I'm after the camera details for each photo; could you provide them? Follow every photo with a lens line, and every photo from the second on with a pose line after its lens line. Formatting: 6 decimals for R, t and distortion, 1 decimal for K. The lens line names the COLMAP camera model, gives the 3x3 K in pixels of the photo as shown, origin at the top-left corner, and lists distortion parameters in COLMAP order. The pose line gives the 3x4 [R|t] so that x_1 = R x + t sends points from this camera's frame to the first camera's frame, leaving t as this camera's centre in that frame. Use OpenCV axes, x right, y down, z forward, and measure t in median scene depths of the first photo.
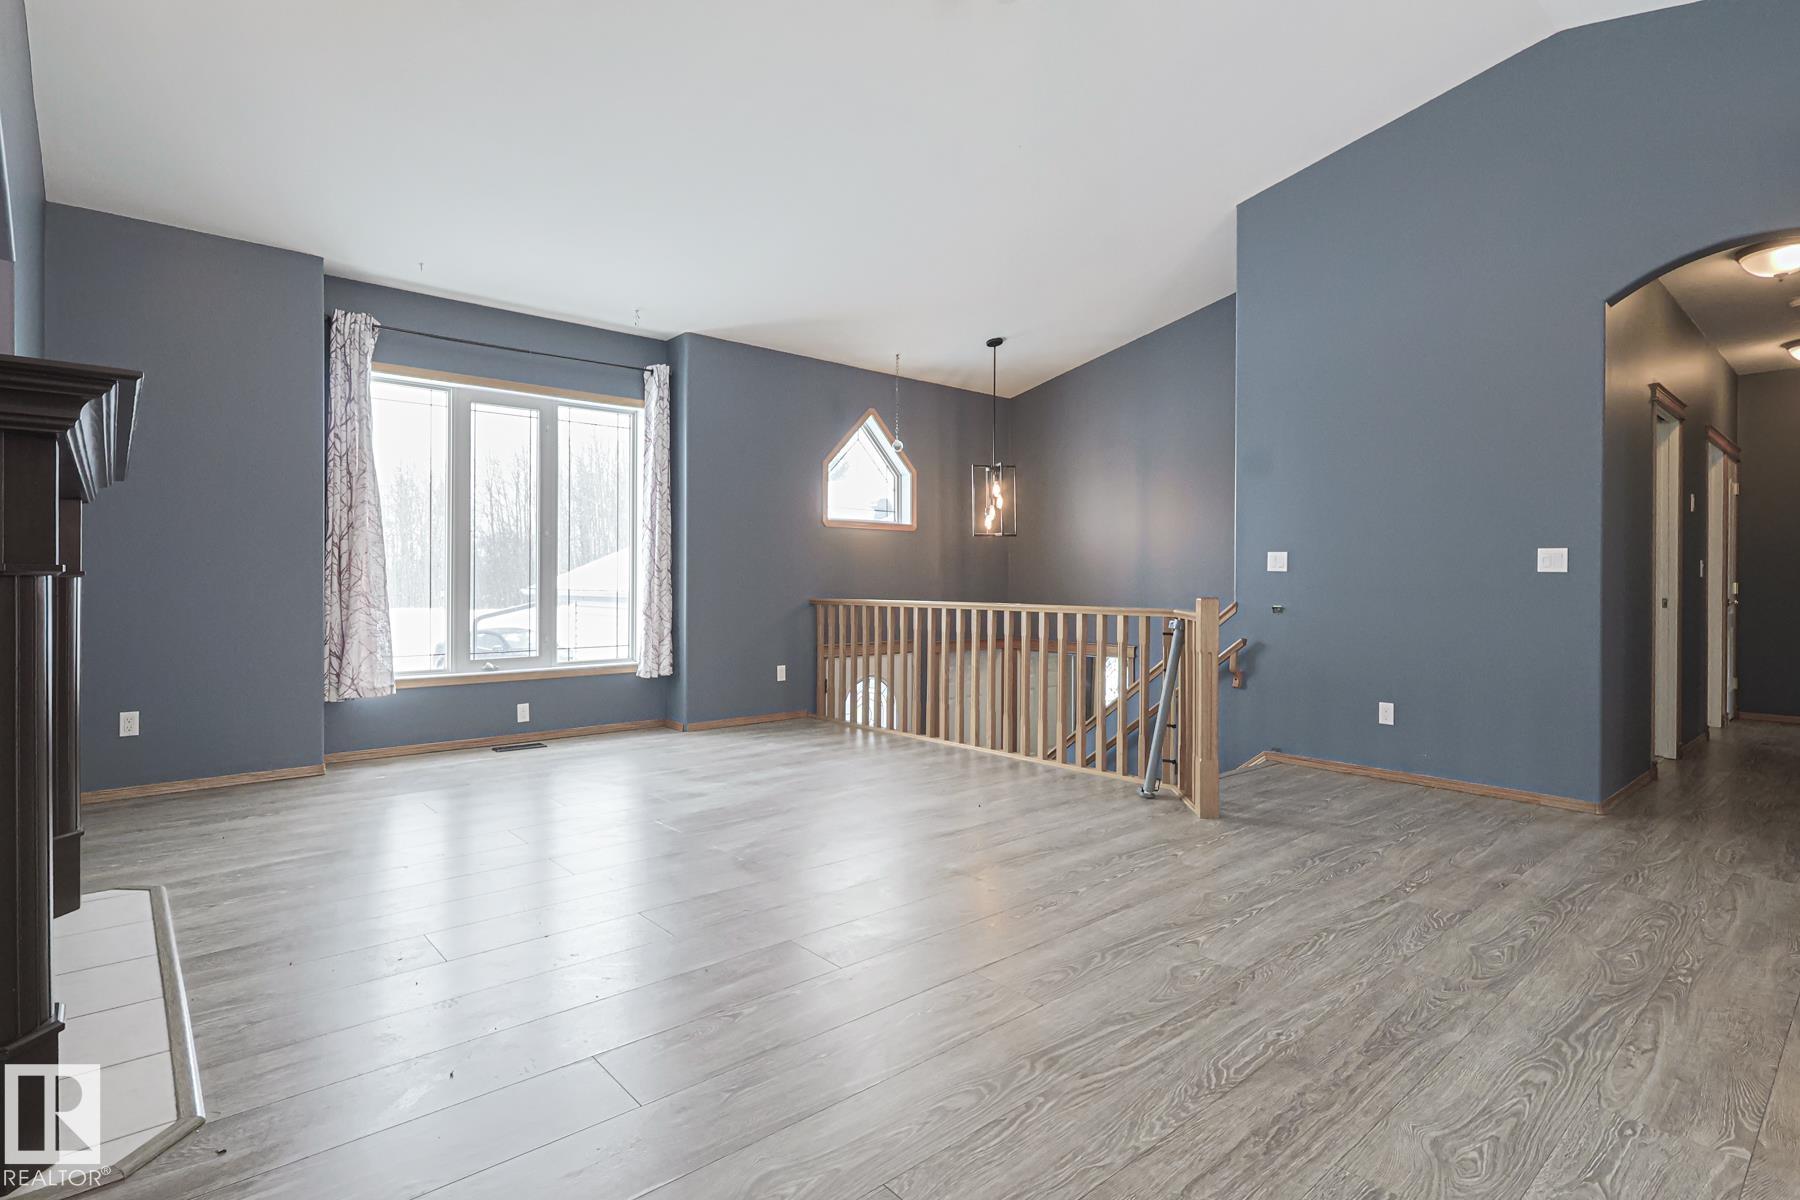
lens RADIAL K [[901.0, 0, 901.8], [0, 901.0, 573.7], [0, 0, 1]] dist [0.001731, -0.001669]
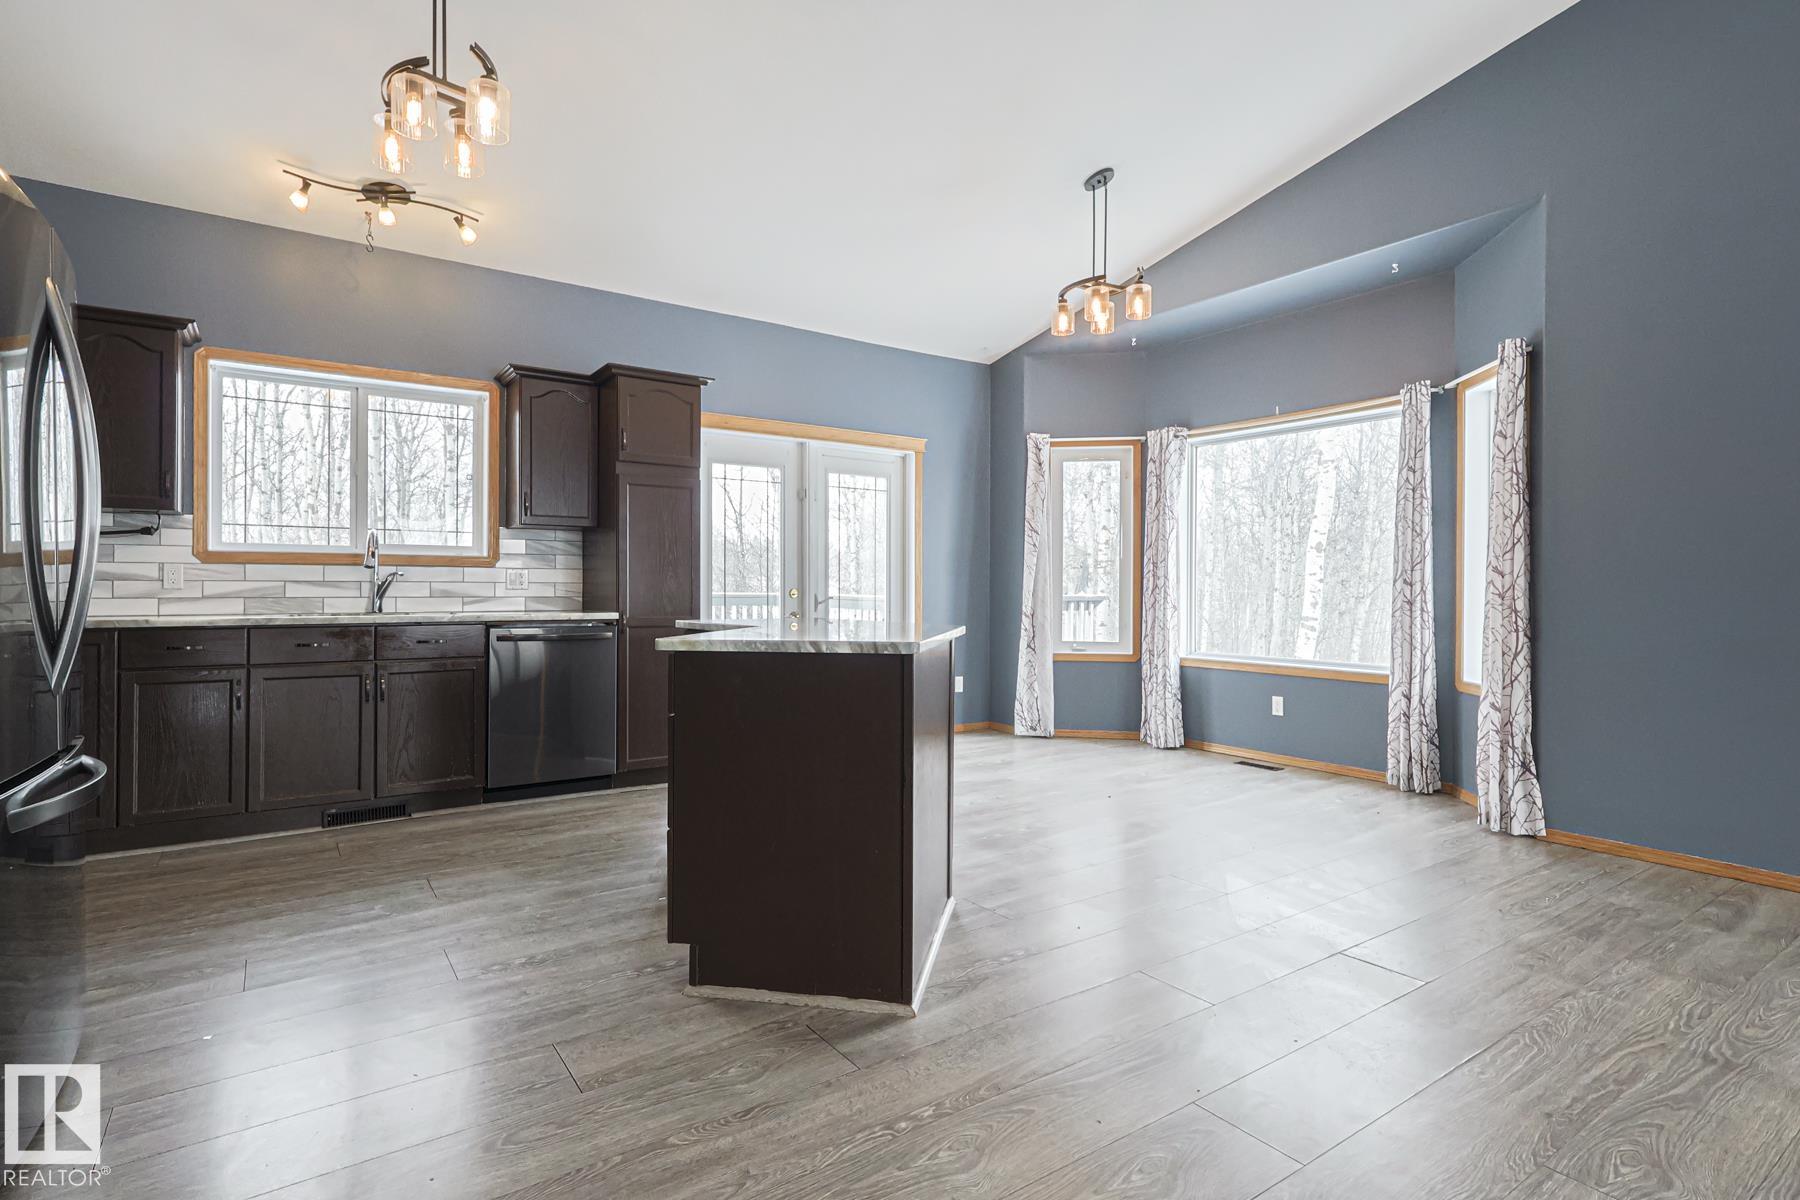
lens RADIAL K [[901.0, 0, 882.2], [0, 901.0, 586.3], [0, 0, 1]] dist [0.001731, -0.001669]
pose [[-0.992959, -0.011535, 0.117899, 0.338482], [-0.012004, 0.999923, -0.003269, 0.004061], [-0.117852, -0.004661, -0.993020, 0.728147]]
